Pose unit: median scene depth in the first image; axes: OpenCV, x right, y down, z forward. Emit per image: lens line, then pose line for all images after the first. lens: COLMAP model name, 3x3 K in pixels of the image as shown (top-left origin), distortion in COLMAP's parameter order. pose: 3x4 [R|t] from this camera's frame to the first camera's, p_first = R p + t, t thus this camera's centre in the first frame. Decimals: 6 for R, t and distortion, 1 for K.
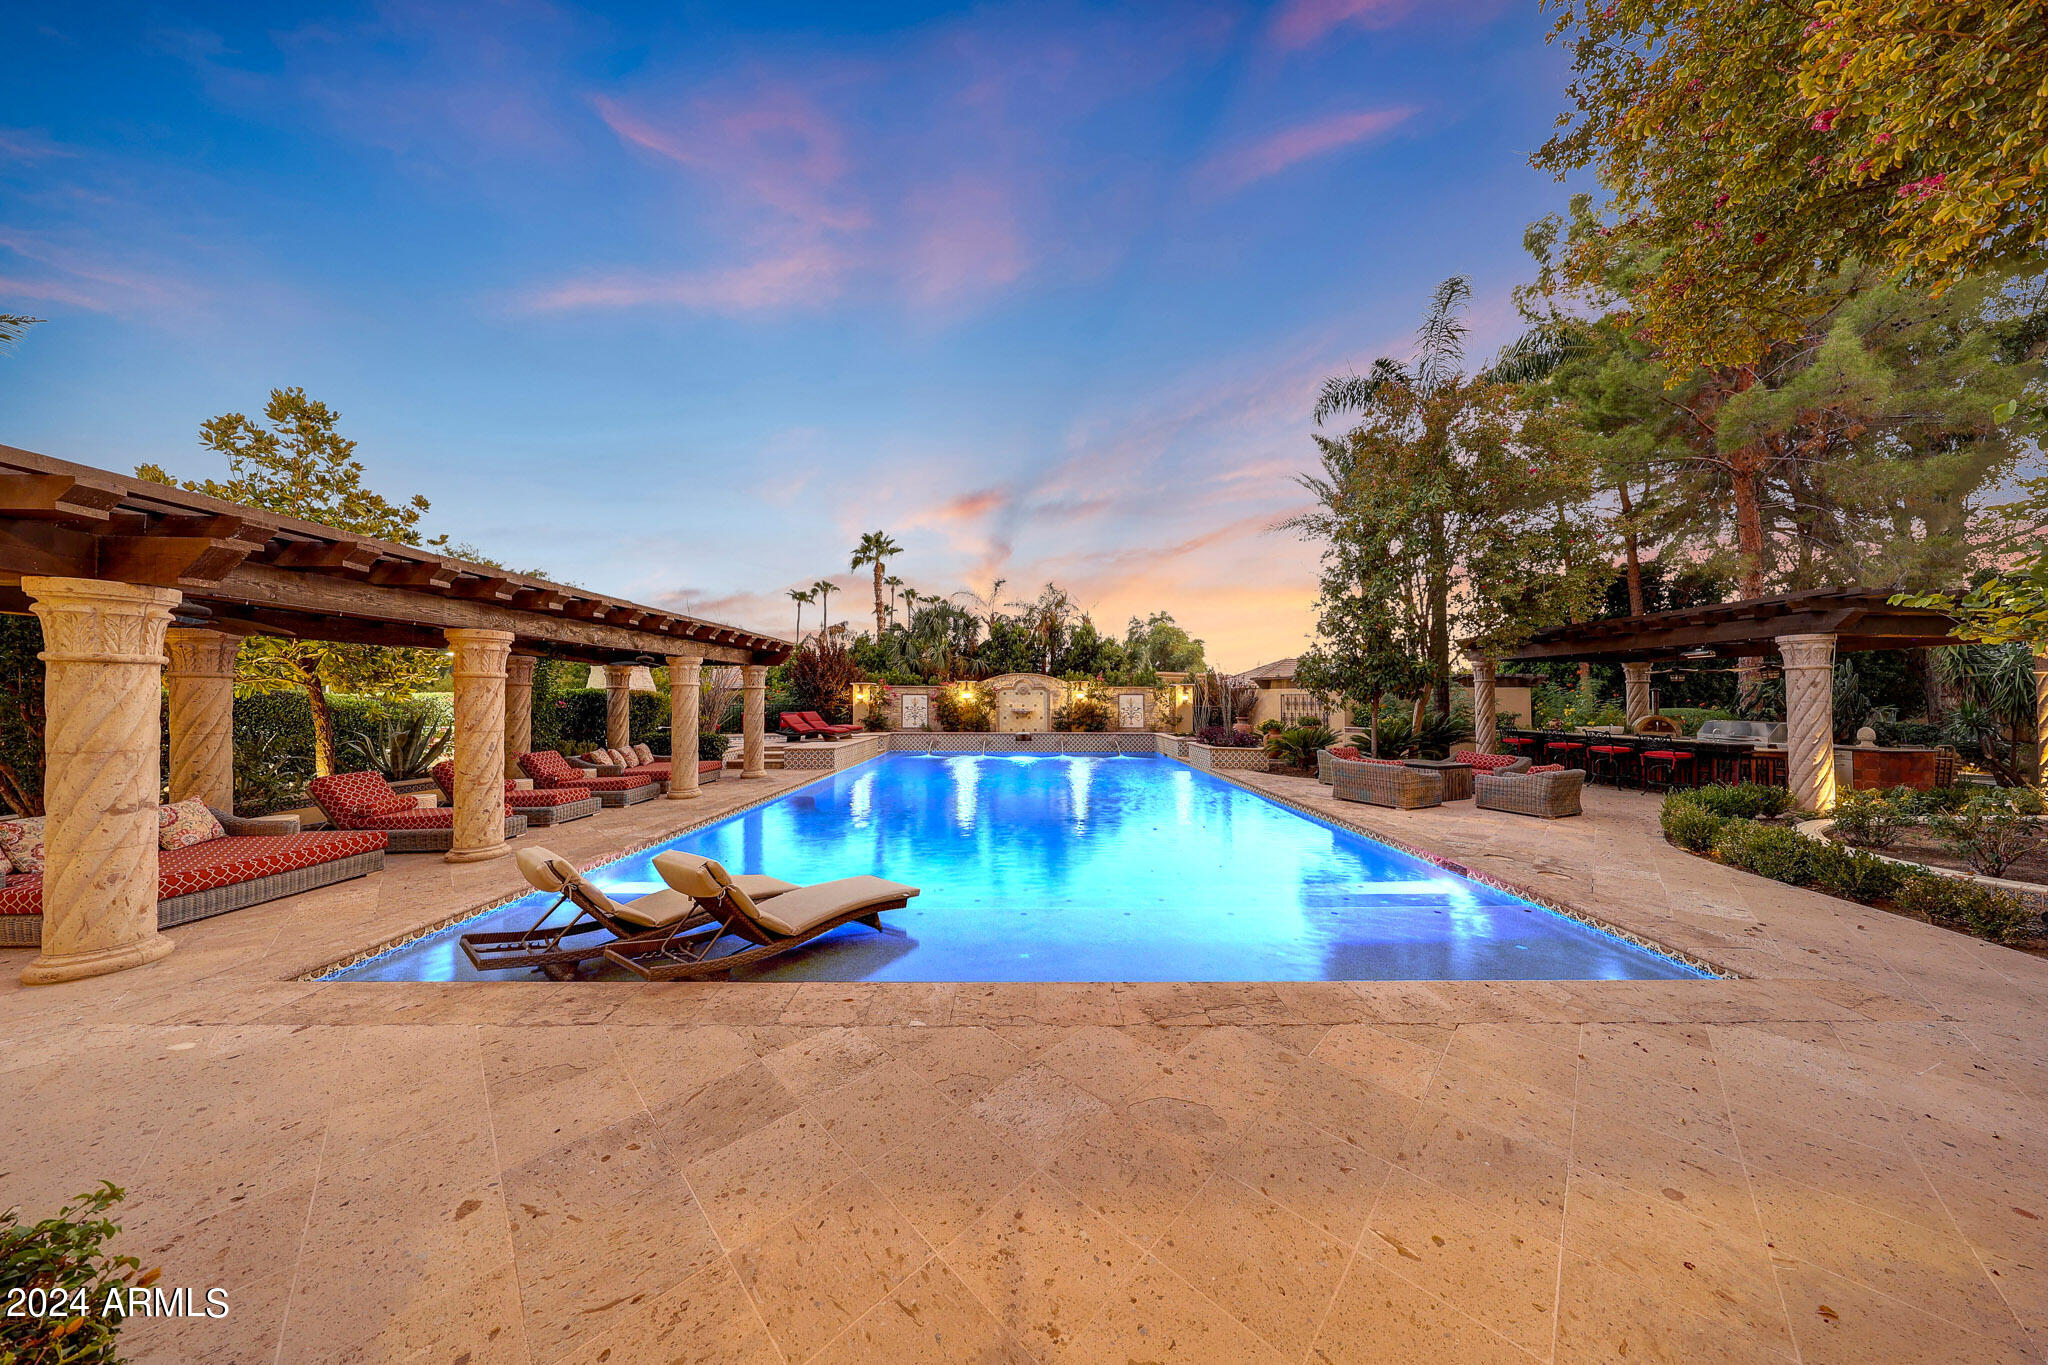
lens RADIAL K [[596.3, 0, 1026.1], [0, 596.3, 679.2], [0, 0, 1]] dist [-0.002116, -0.000030]
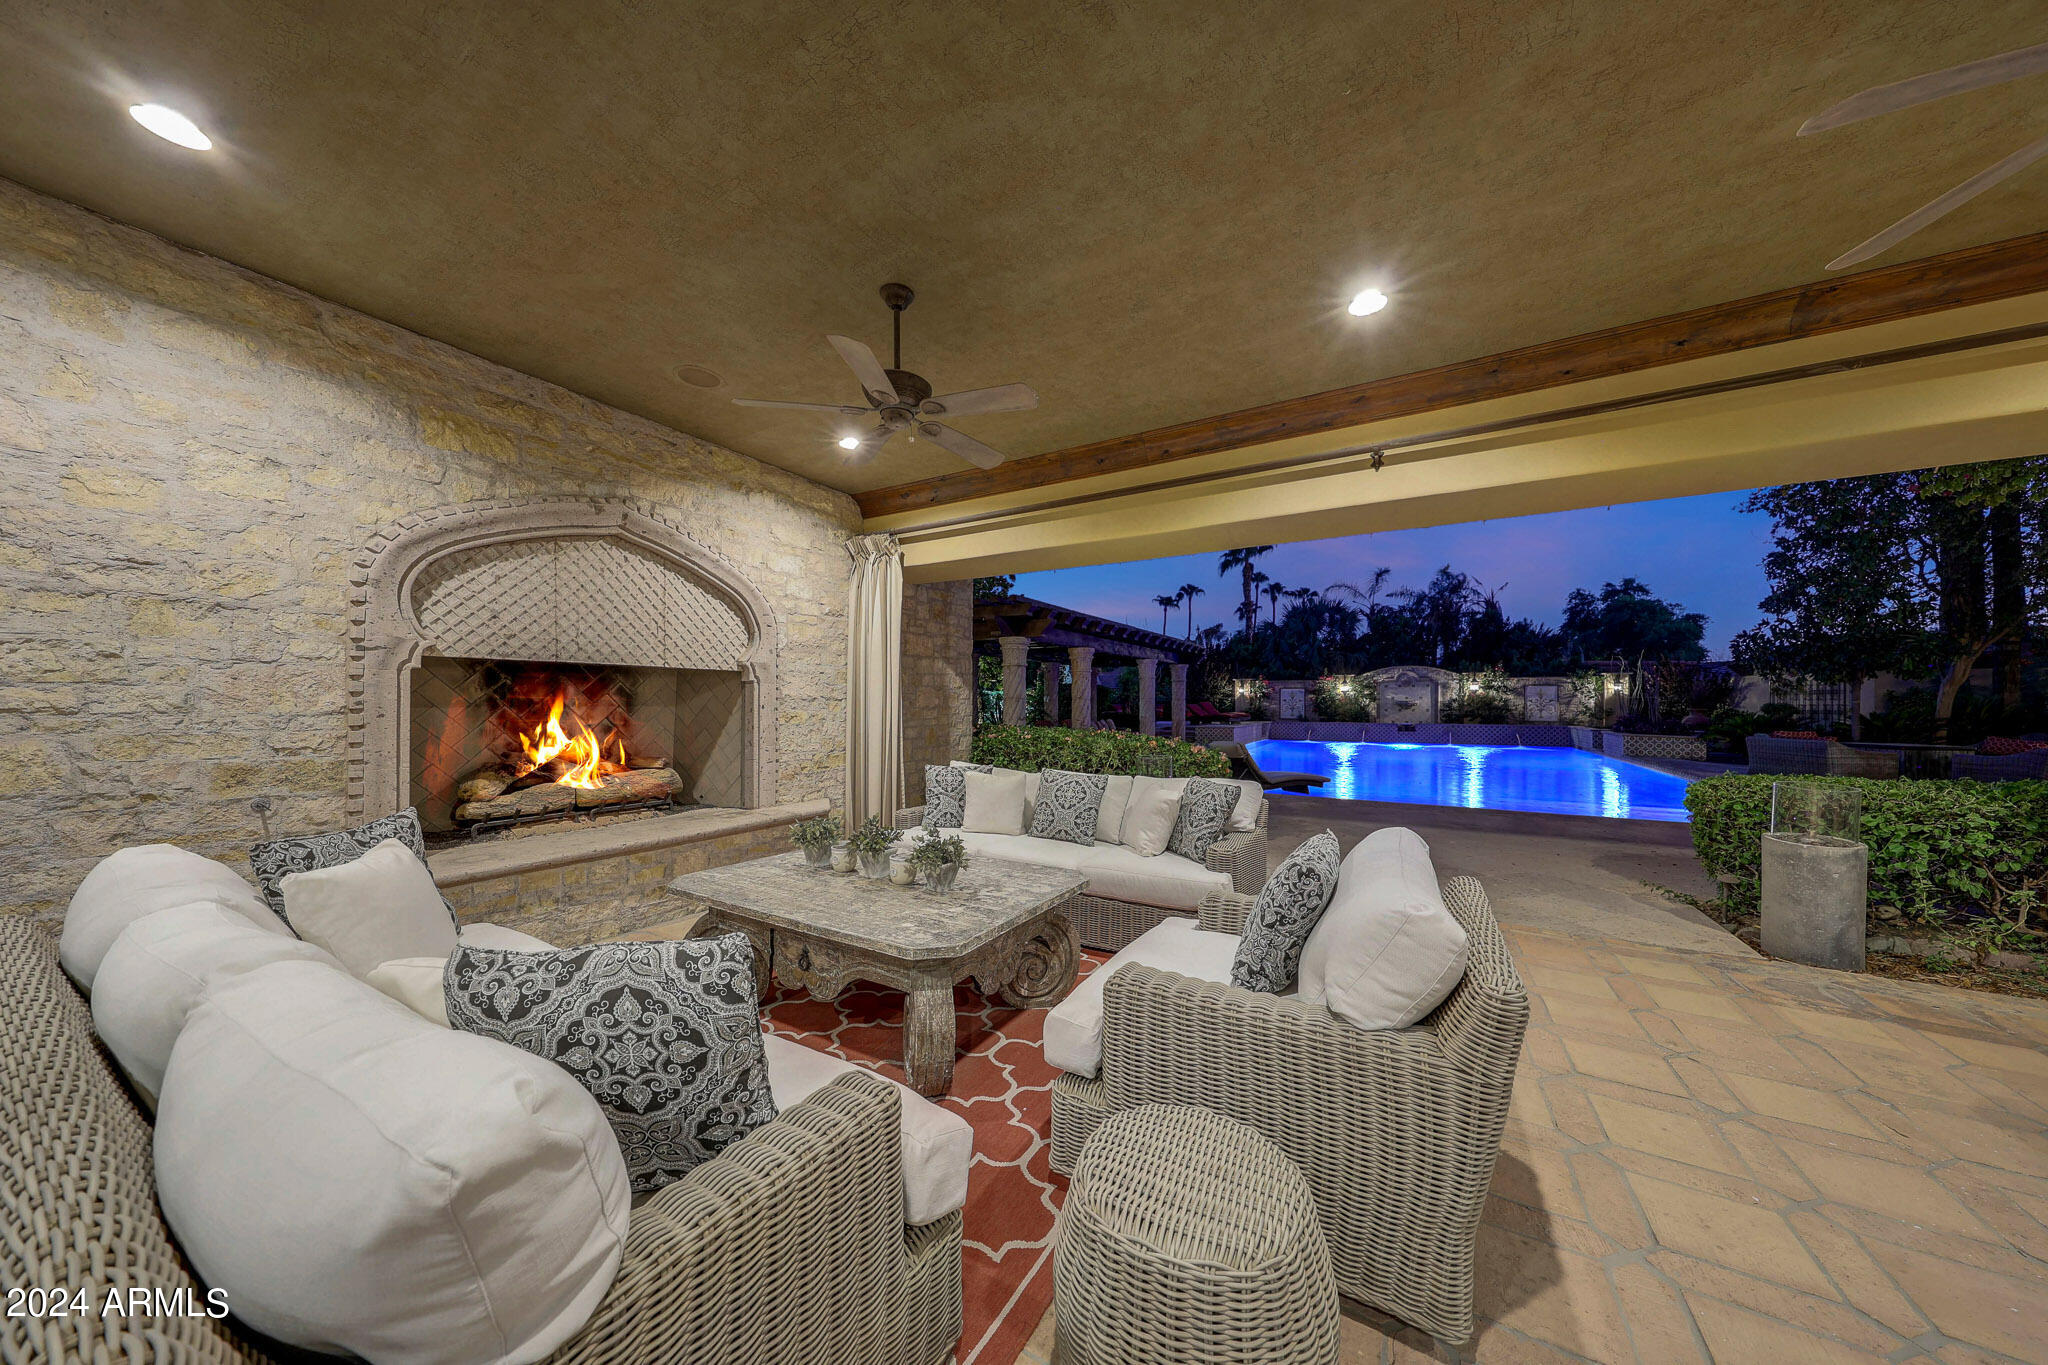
lens RADIAL K [[644.5, 0, 1038.2], [0, 644.5, 710.5], [0, 0, 1]] dist [0.000173, -0.000040]
pose [[0.861659, 0.003997, -0.507472, 0.010942], [0.019112, 0.999004, 0.040320, 0.009920], [0.507127, -0.044441, 0.860725, -0.259687]]
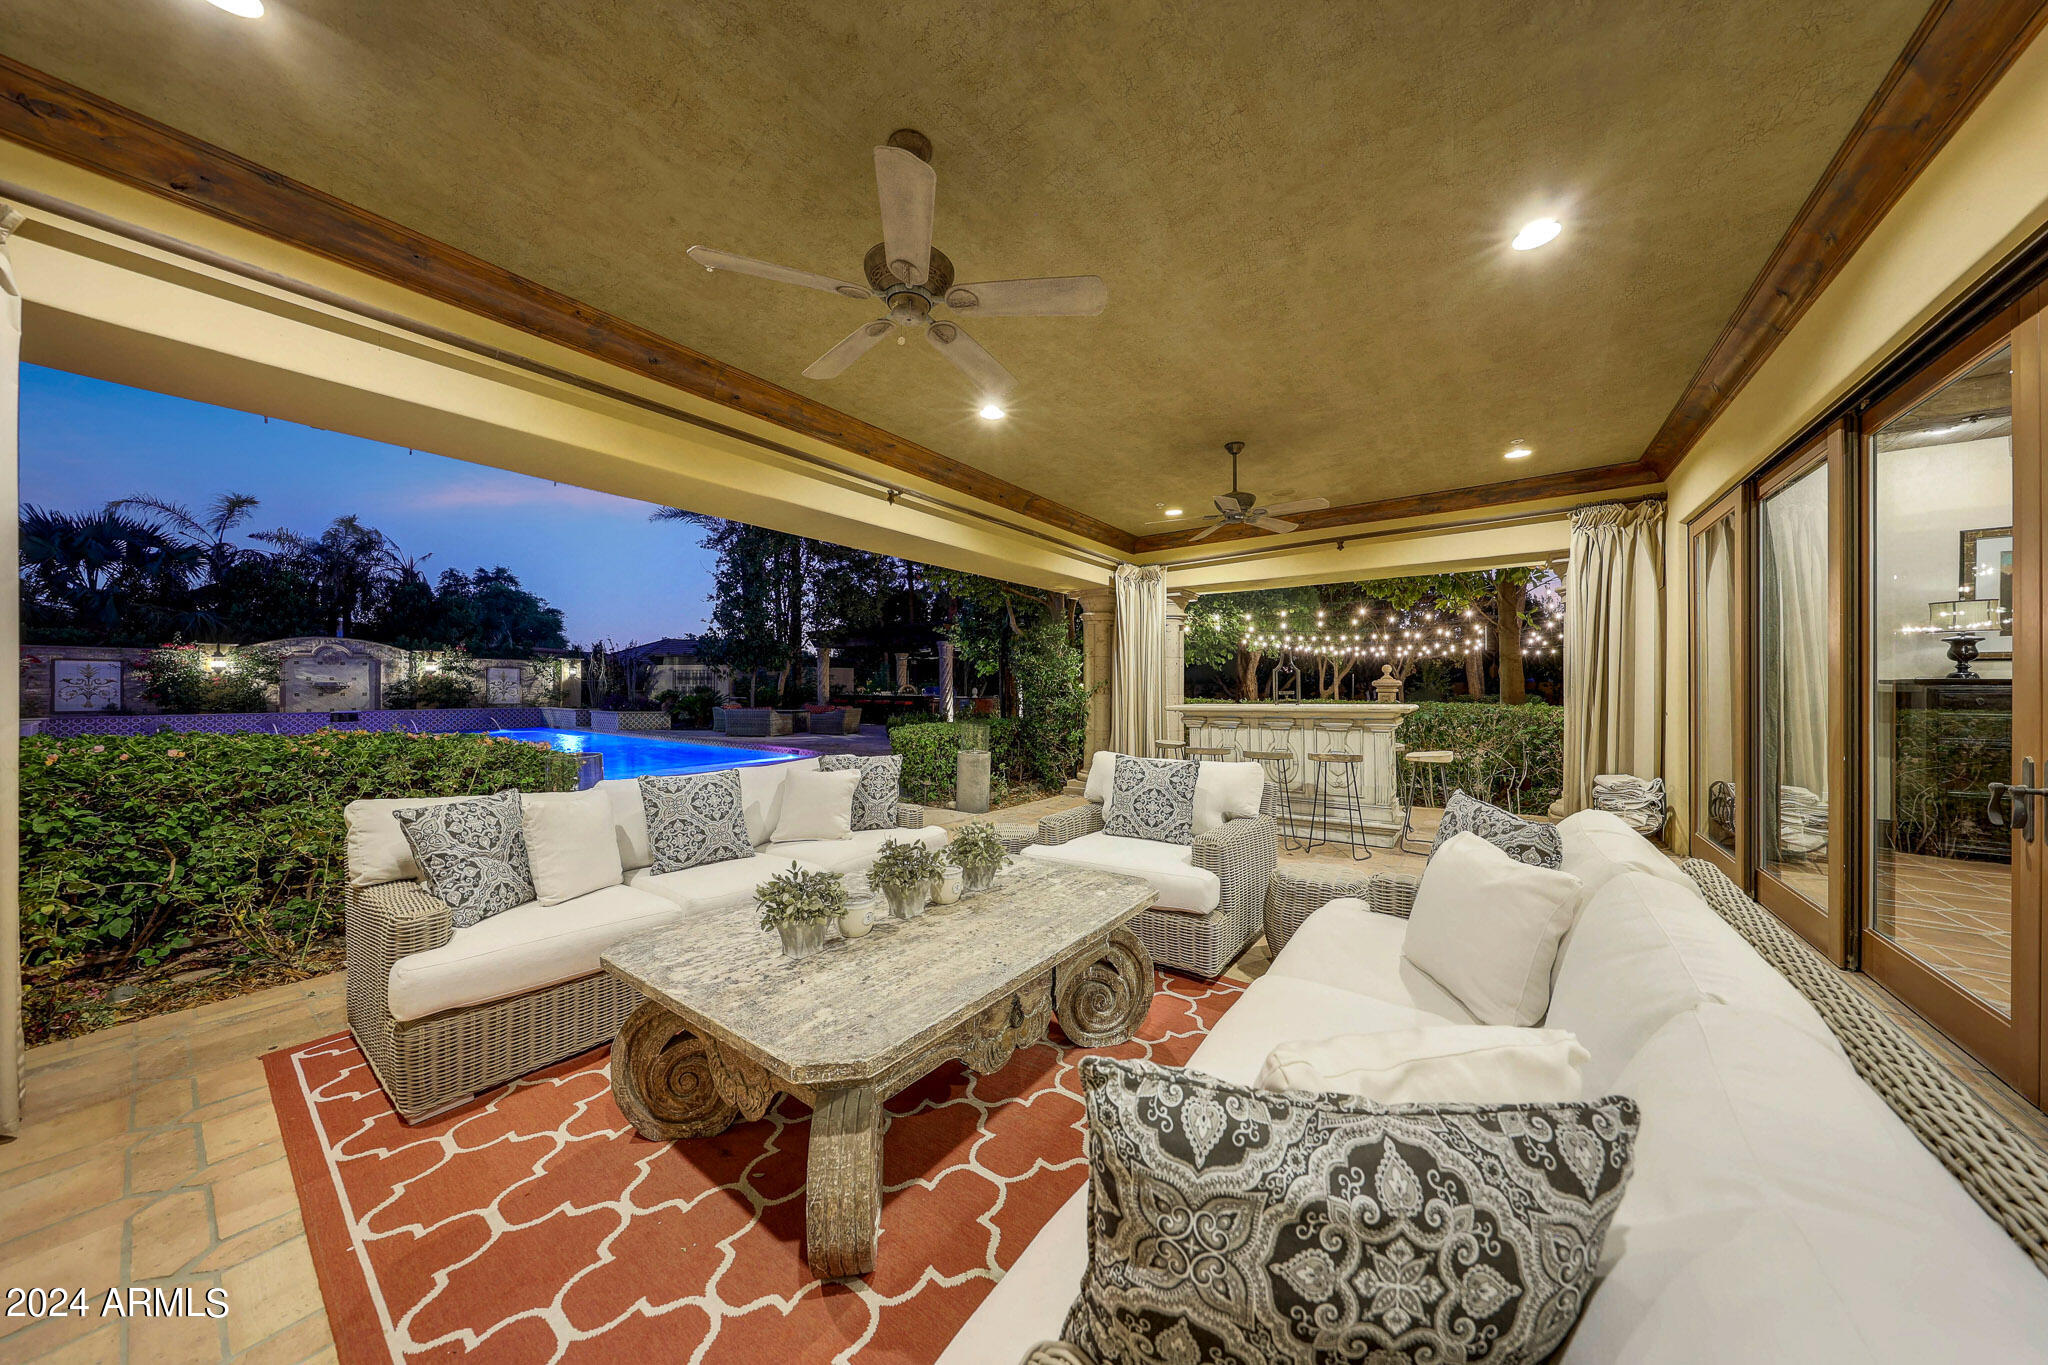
lens RADIAL K [[644.5, 0, 1027.5], [0, 644.5, 691.4], [0, 0, 1]] dist [0.000173, -0.000040]
pose [[0.594706, -0.007614, 0.803908, -0.141949], [-0.027182, 0.999193, 0.029573, 0.011361], [-0.803484, -0.039439, 0.594019, -0.237279]]
